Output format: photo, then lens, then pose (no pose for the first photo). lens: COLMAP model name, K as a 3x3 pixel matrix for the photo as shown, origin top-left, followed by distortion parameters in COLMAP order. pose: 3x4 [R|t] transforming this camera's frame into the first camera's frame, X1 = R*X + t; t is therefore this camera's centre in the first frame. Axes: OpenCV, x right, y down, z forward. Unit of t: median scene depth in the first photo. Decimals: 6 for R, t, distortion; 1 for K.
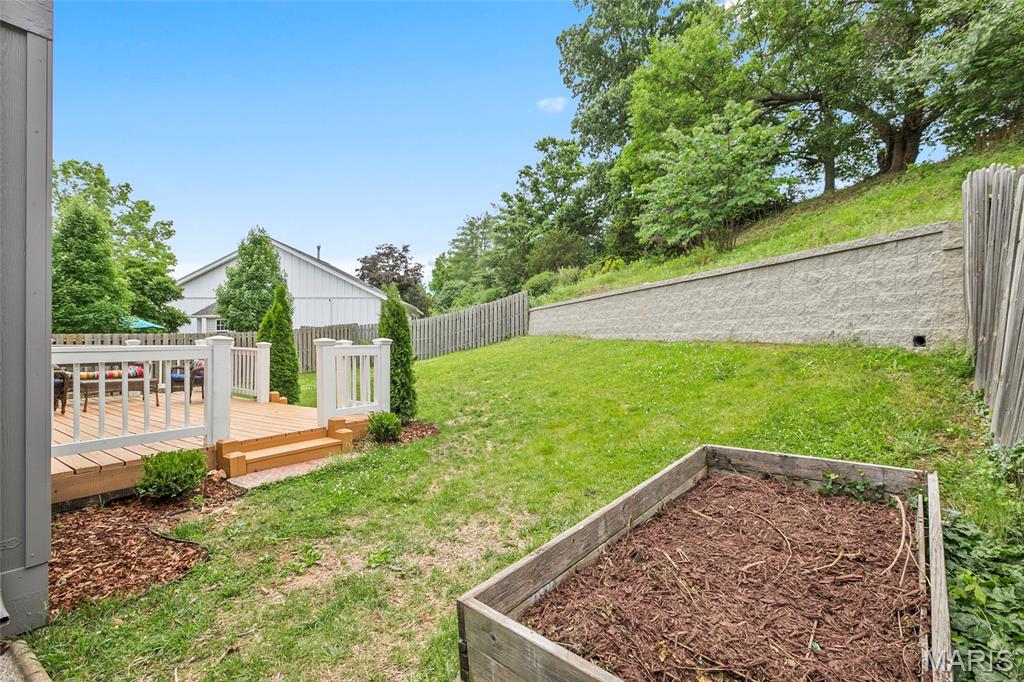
lens RADIAL K [[454.3, 0, 508.5], [0, 454.3, 334.7], [0, 0, 1]] dist [-0.001175, -0.000076]
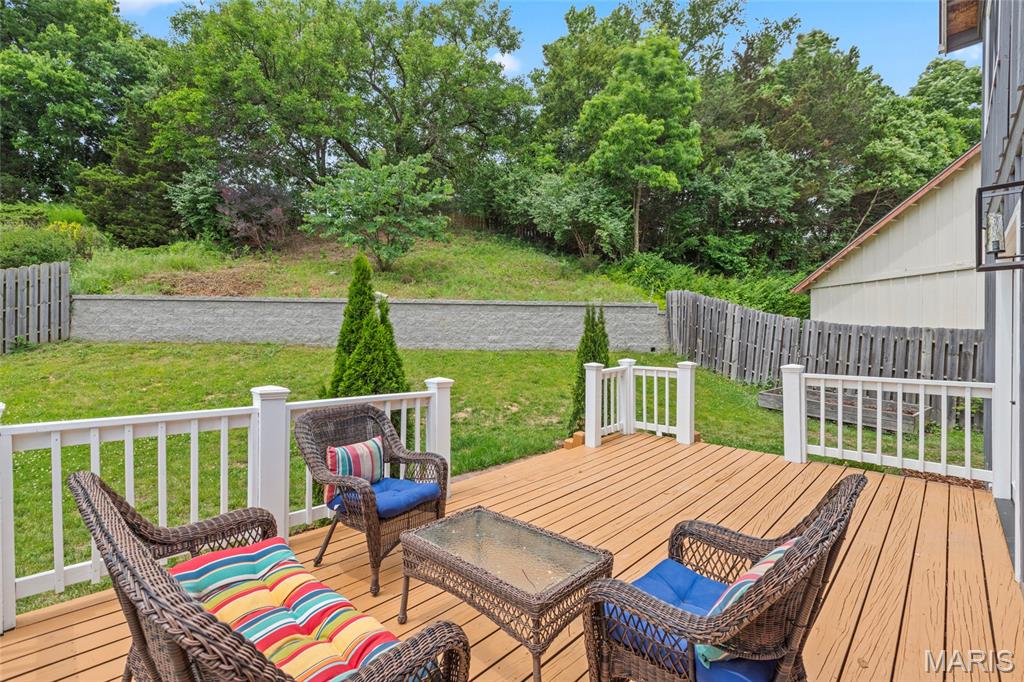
lens RADIAL K [[454.3, 0, 508.2], [0, 454.3, 338.9], [0, 0, 1]] dist [-0.001175, -0.000076]
pose [[0.148502, -0.005473, 0.988897, -0.212081], [-0.014283, 0.999869, 0.007679, -0.006382], [-0.988809, -0.015264, 0.148404, 0.175466]]
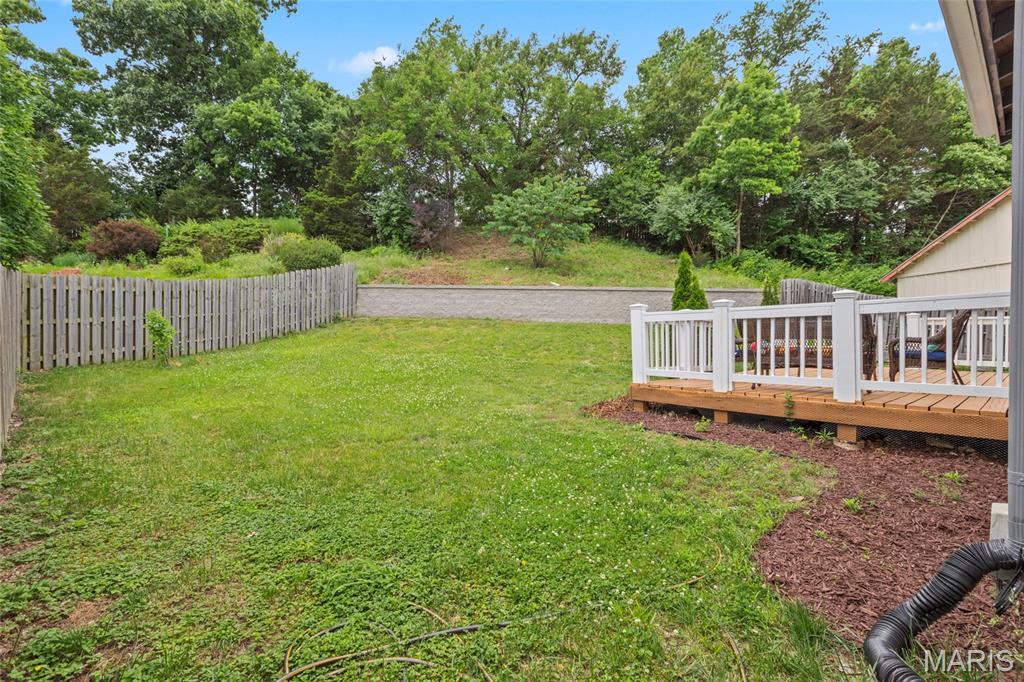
lens RADIAL K [[454.3, 0, 511.7], [0, 454.3, 338.6], [0, 0, 1]] dist [-0.001175, -0.000076]
pose [[0.236996, -0.005622, 0.971494, -0.335610], [-0.016615, 0.999814, 0.009839, 0.014167], [-0.971369, -0.018473, 0.236858, 0.250697]]
